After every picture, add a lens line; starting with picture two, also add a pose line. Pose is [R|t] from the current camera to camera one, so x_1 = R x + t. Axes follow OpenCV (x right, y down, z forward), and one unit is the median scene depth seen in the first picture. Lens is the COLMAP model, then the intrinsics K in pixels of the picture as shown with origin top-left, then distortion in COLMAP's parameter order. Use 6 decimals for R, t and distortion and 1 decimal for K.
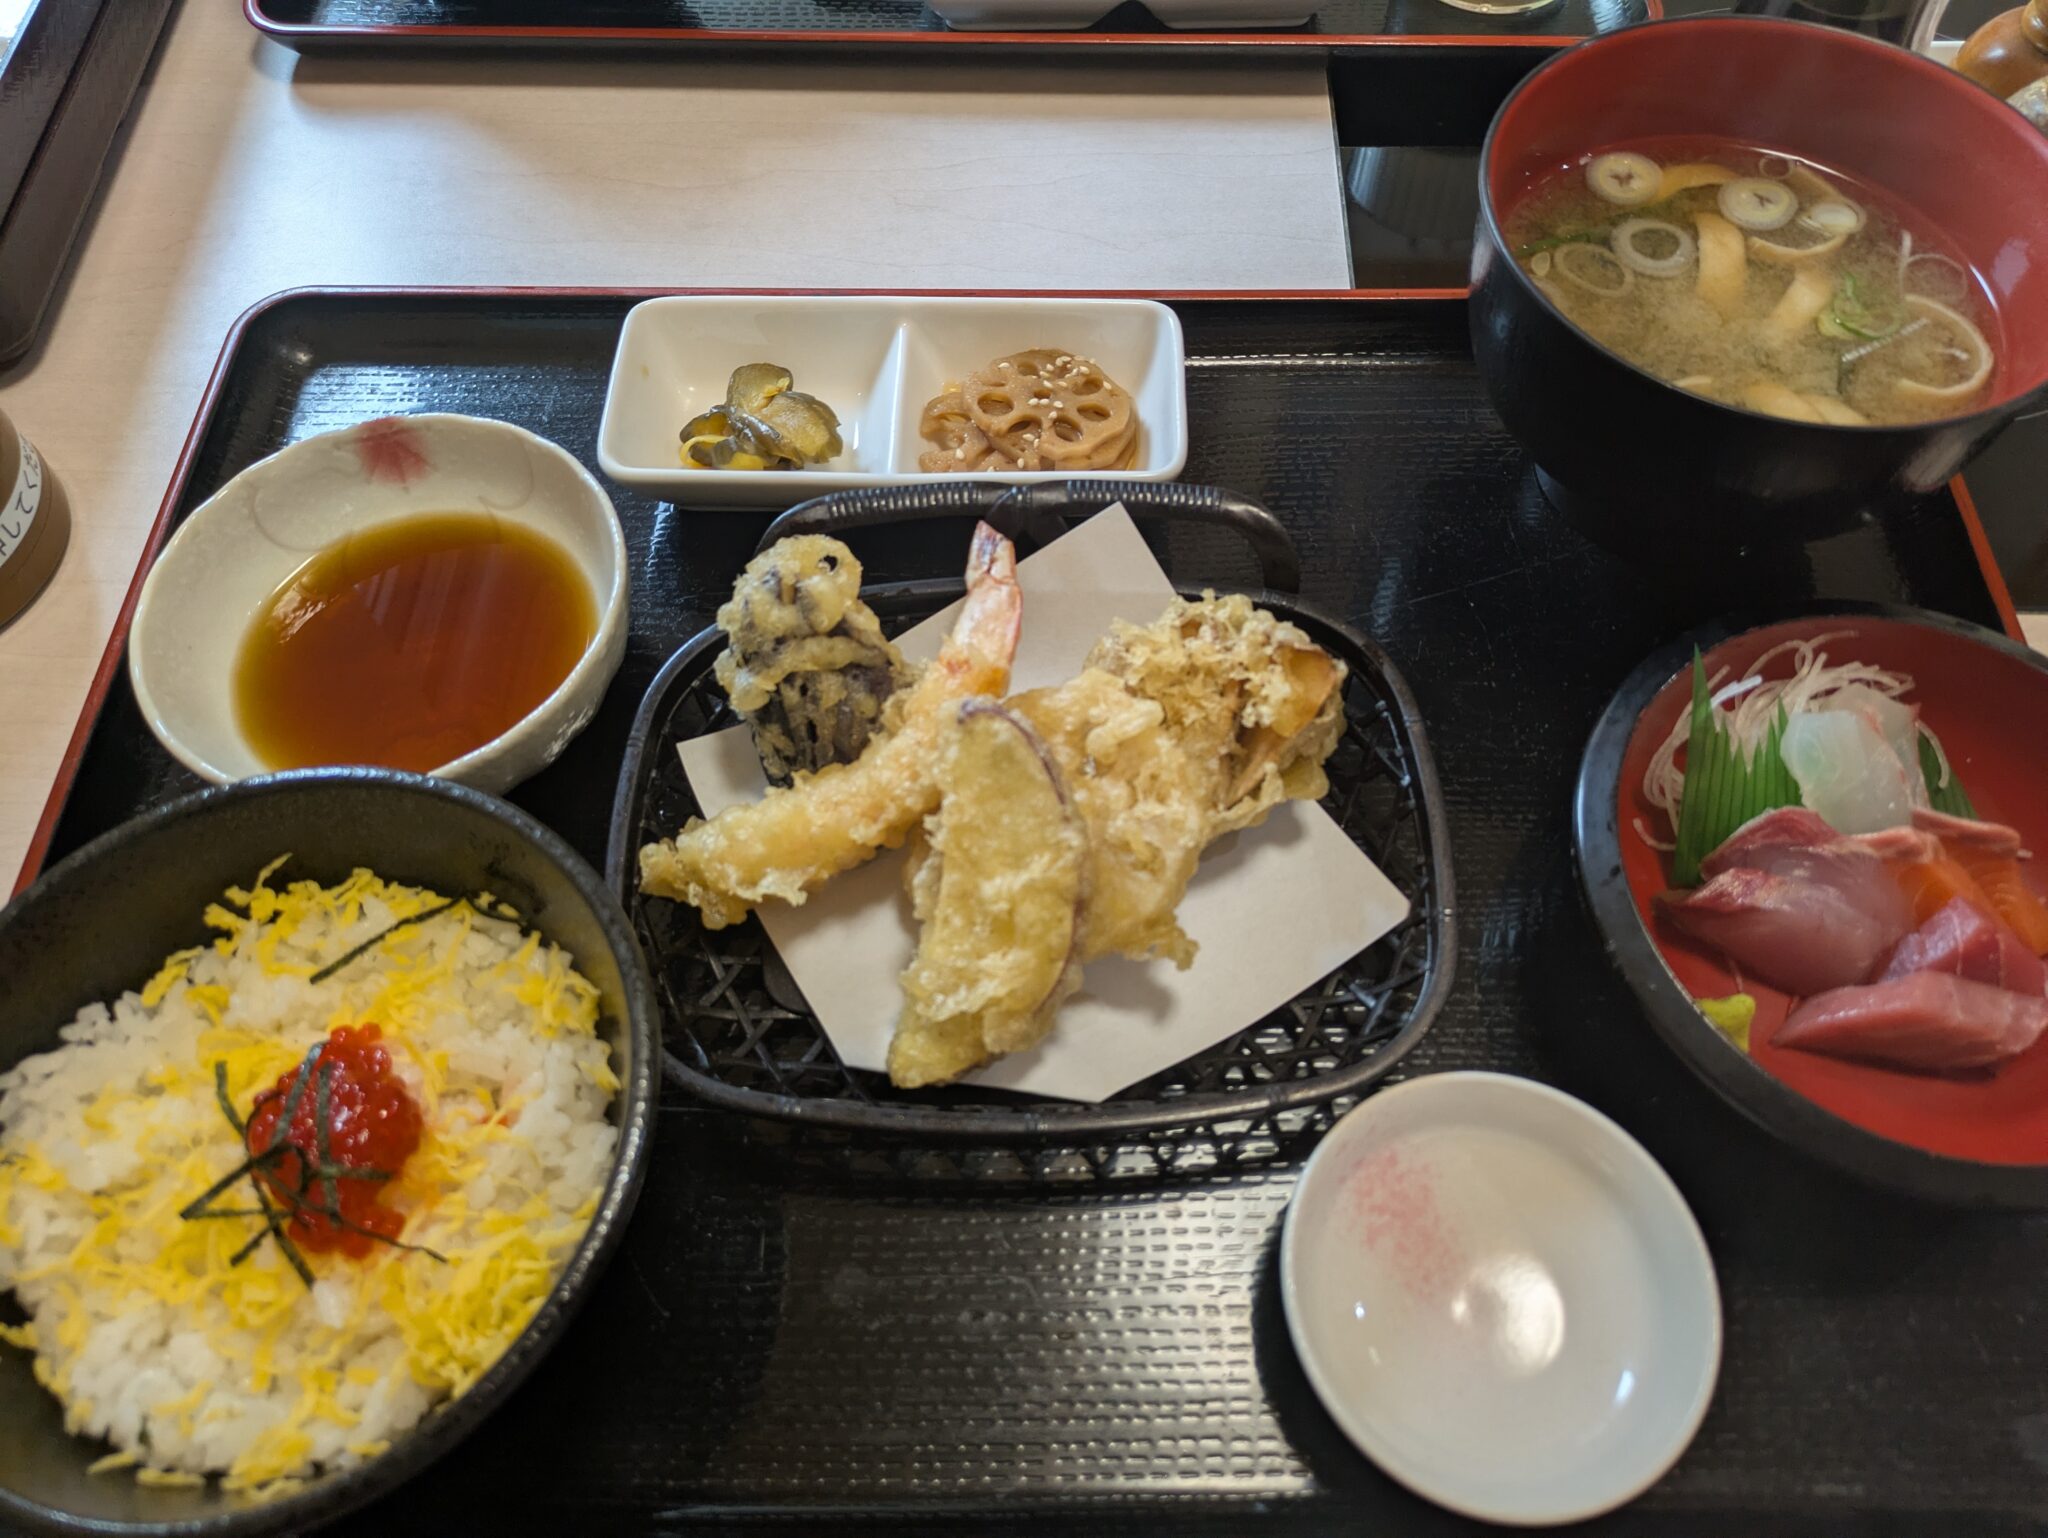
lens RADIAL K [[1483.4, 0, 1018.4], [0, 1483.4, 773.1], [0, 0, 1]] dist [-0.000258, 0.006124]
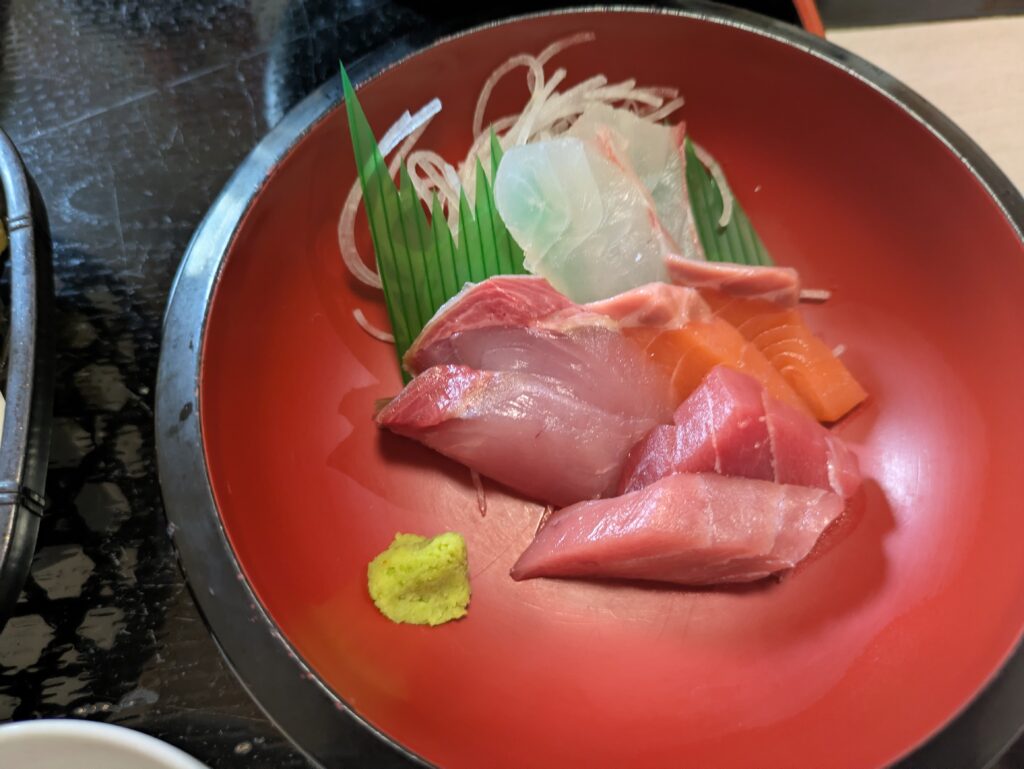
lens RADIAL K [[741.7, 0, 514.7], [0, 741.7, 384.2], [0, 0, 1]] dist [-0.000258, 0.006124]
pose [[0.989563, -0.130227, 0.061690, 0.495131], [0.118830, 0.979632, 0.161865, 0.016386], [-0.081513, -0.152845, 0.984883, 0.618696]]
